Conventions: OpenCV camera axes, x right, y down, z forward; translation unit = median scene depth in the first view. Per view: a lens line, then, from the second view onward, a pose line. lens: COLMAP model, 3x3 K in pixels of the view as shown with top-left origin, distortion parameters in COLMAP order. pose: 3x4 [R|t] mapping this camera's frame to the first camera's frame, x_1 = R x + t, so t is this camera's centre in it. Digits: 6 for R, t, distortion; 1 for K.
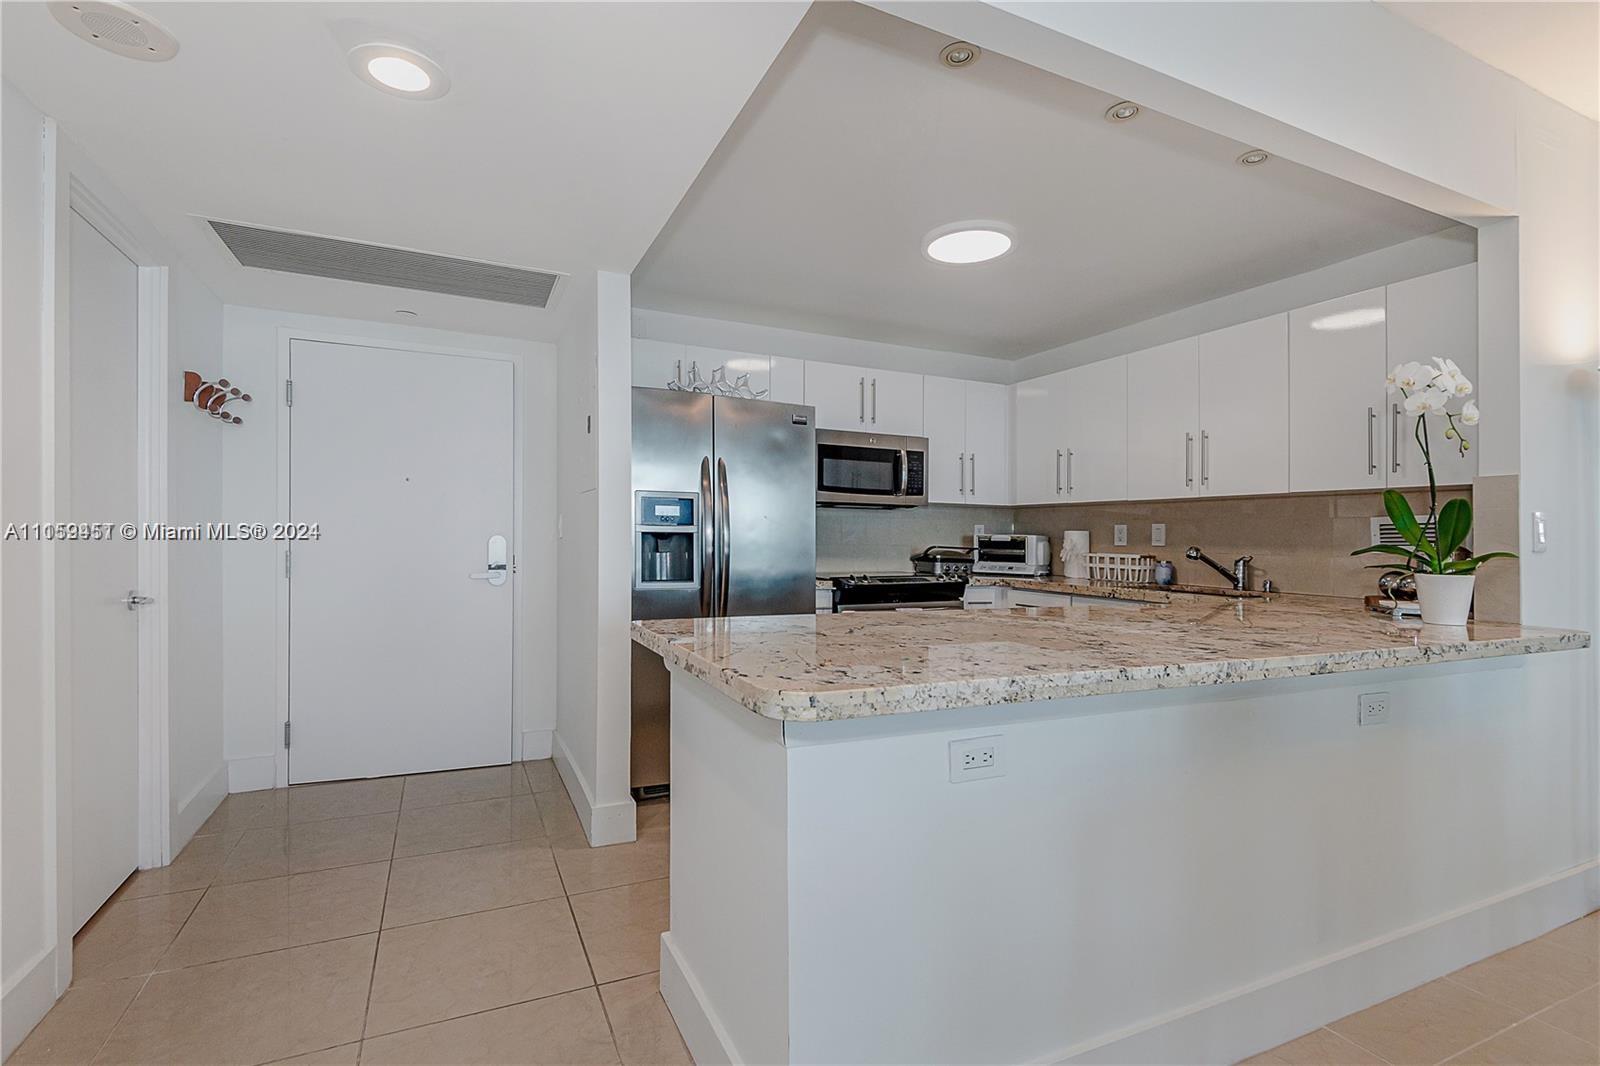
lens RADIAL K [[708.3, 0, 800.0], [0, 708.3, 533.0], [0, 0, 1]] dist [0.000527, -0.000089]
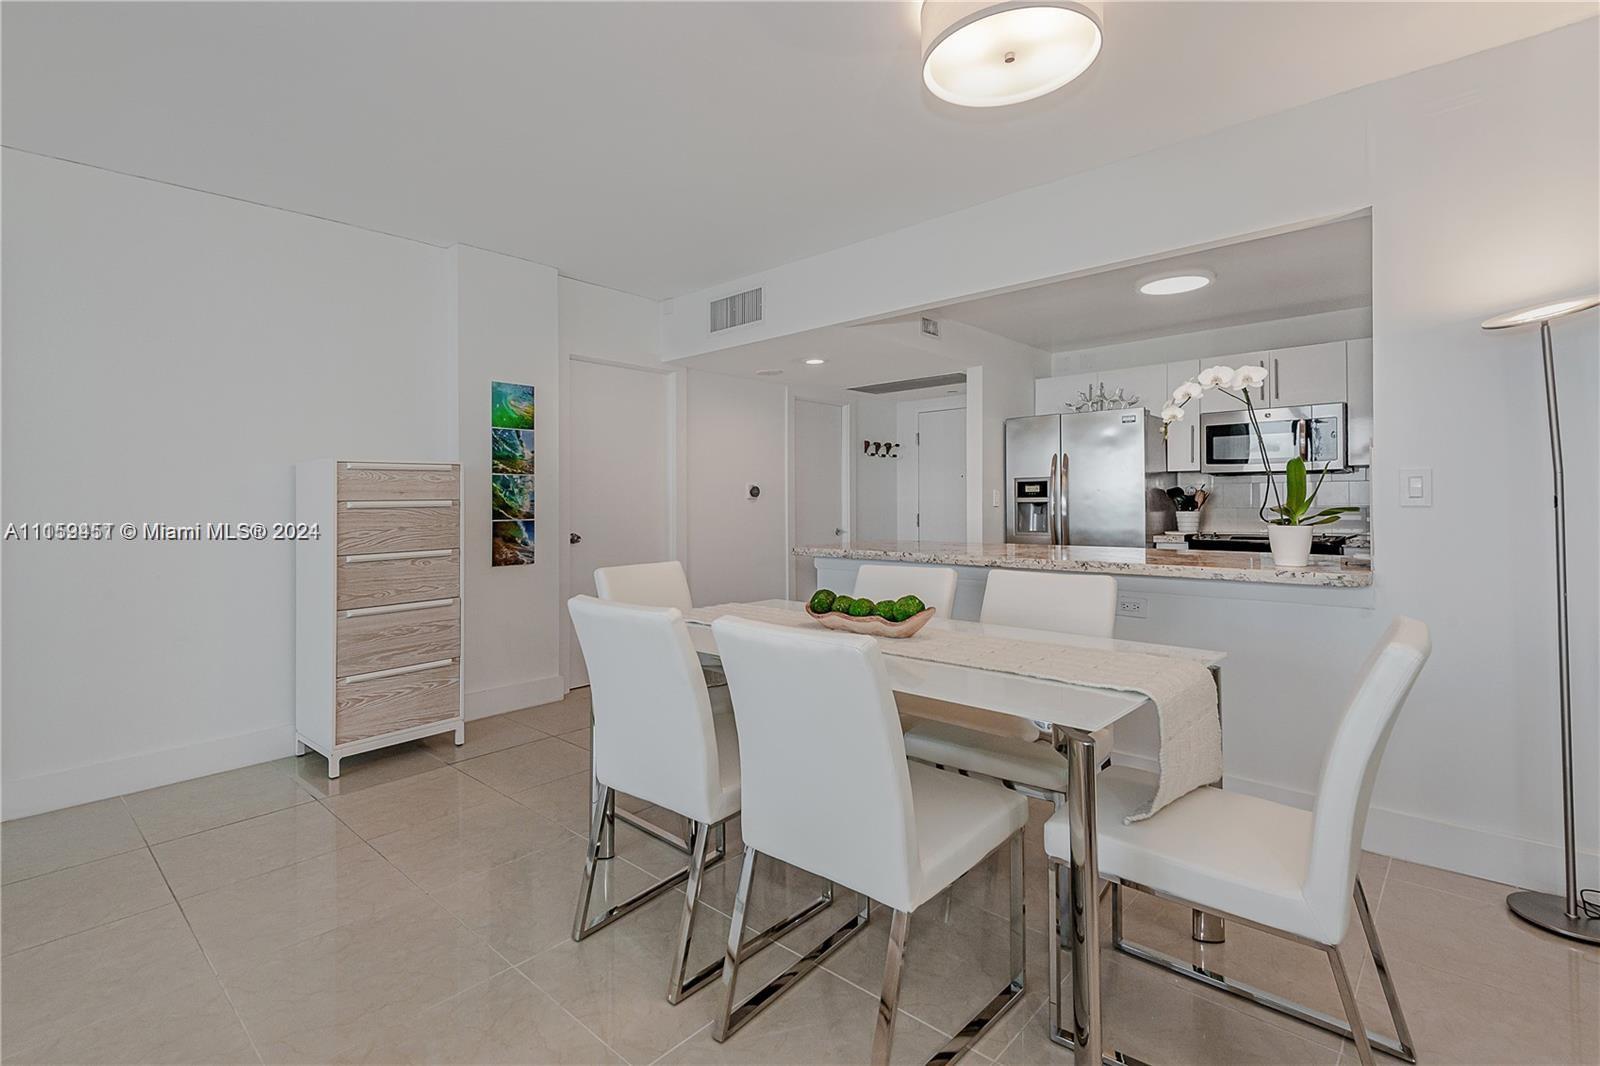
lens RADIAL K [[768.7, 0, 755.3], [0, 768.7, 502.6], [0, 0, 1]] dist [0.000045, -0.000363]
pose [[0.327021, -0.020357, -0.944798, 1.273325], [0.012697, 0.999772, -0.017147, 0.022358], [0.944932, -0.006389, 0.327205, -0.192152]]
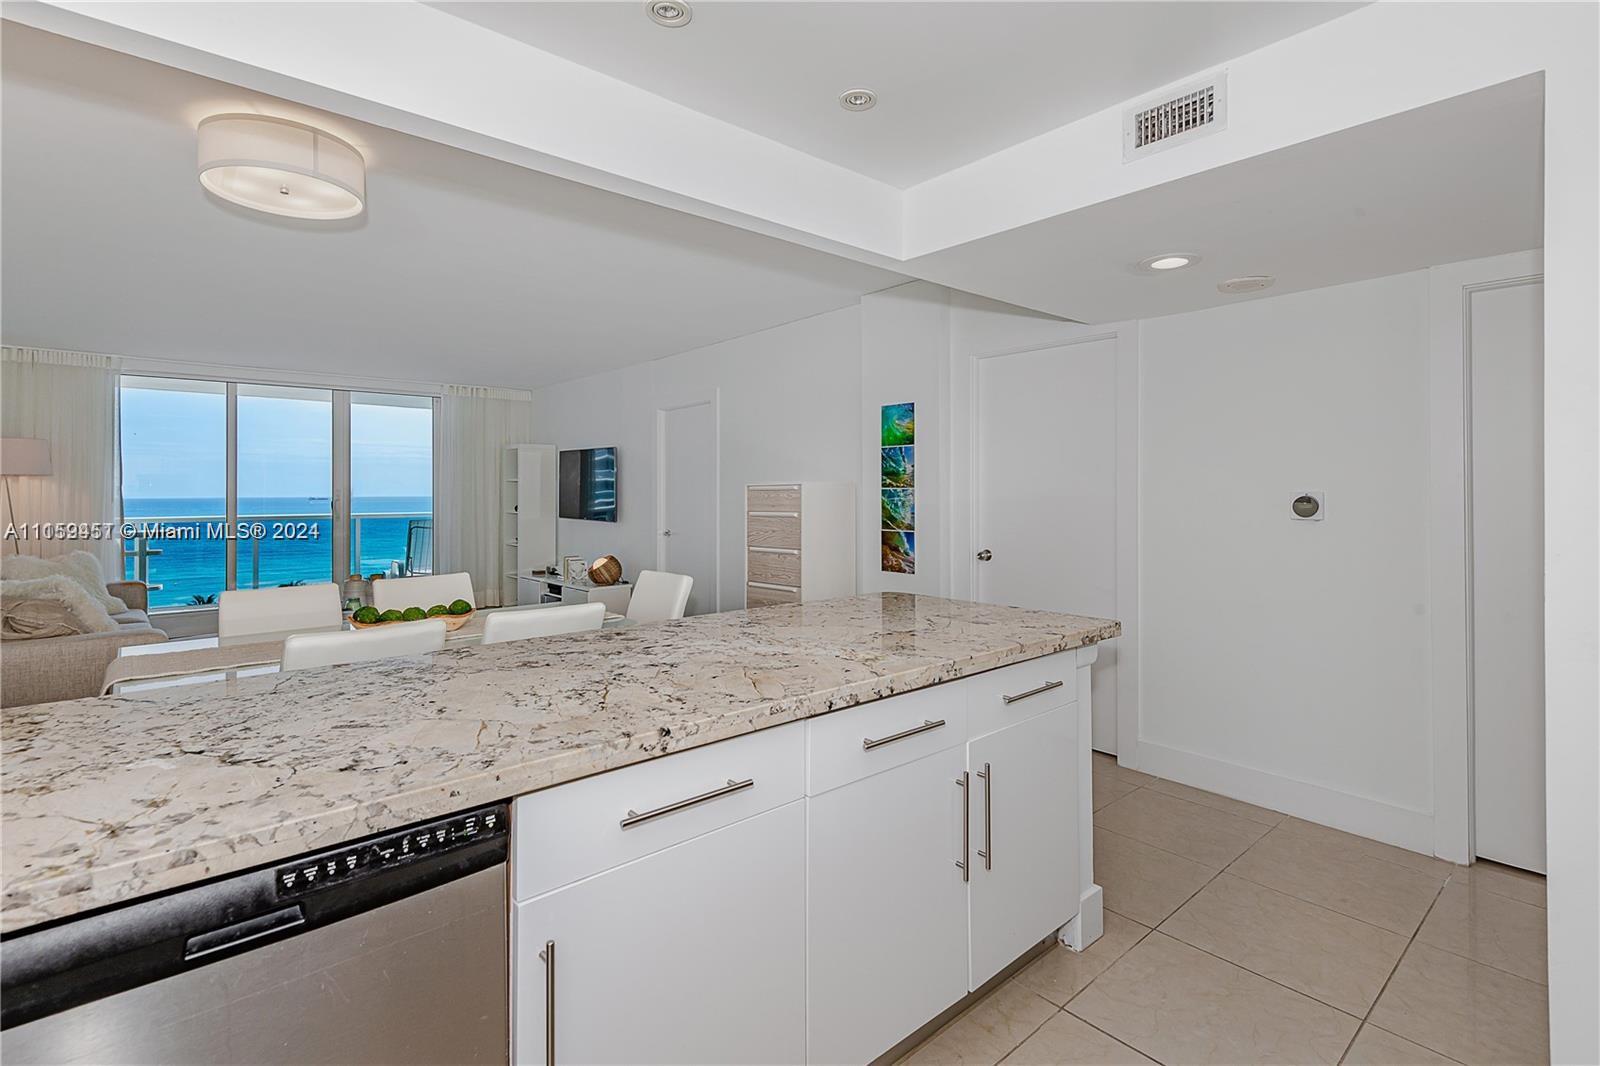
lens RADIAL K [[744.0, 0, 800.5], [0, 744.0, 485.2], [0, 0, 1]] dist [0.001123, 0.000255]
pose [[-0.968273, -0.013725, -0.249519, 0.350023], [-0.011549, 0.999881, -0.010184, -0.047860], [0.249629, -0.006979, -0.968316, 1.225921]]
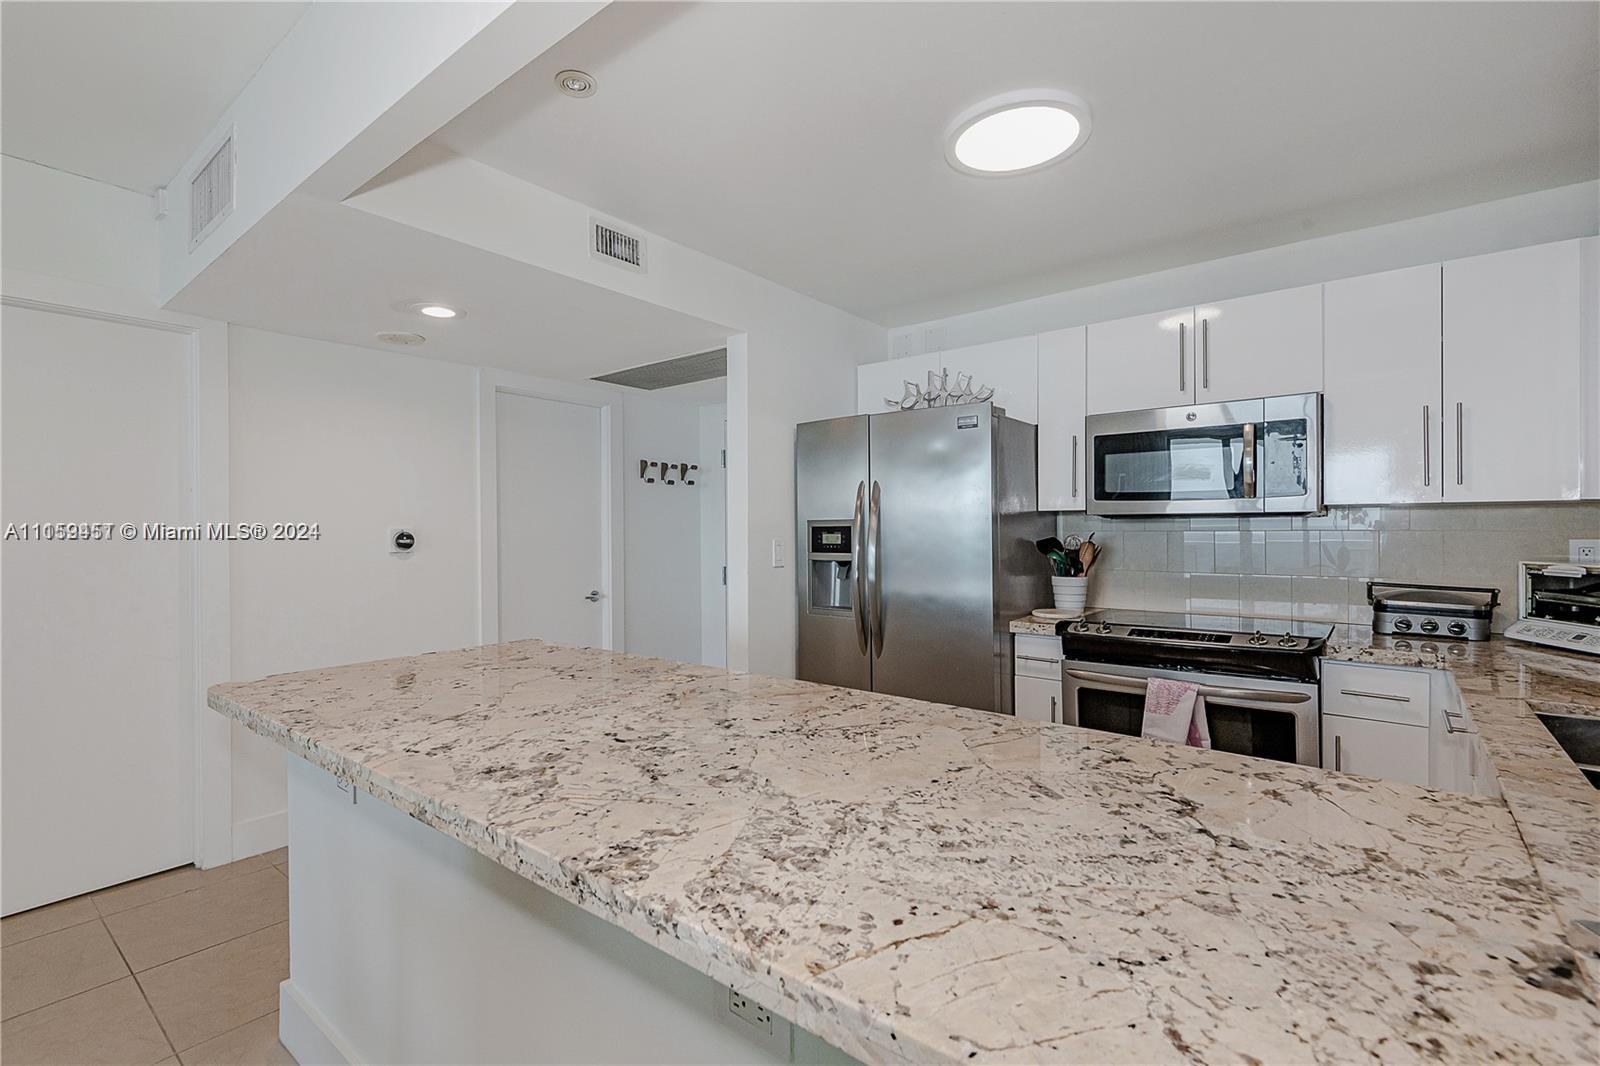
lens RADIAL K [[756.1, 0, 807.7], [0, 756.1, 537.5], [0, 0, 1]] dist [0.000958, -0.000938]
pose [[0.425932, -0.007227, -0.904726, 0.762680], [0.016666, 0.999861, -0.000140, -0.032934], [0.904602, -0.015019, 0.425993, 0.501970]]
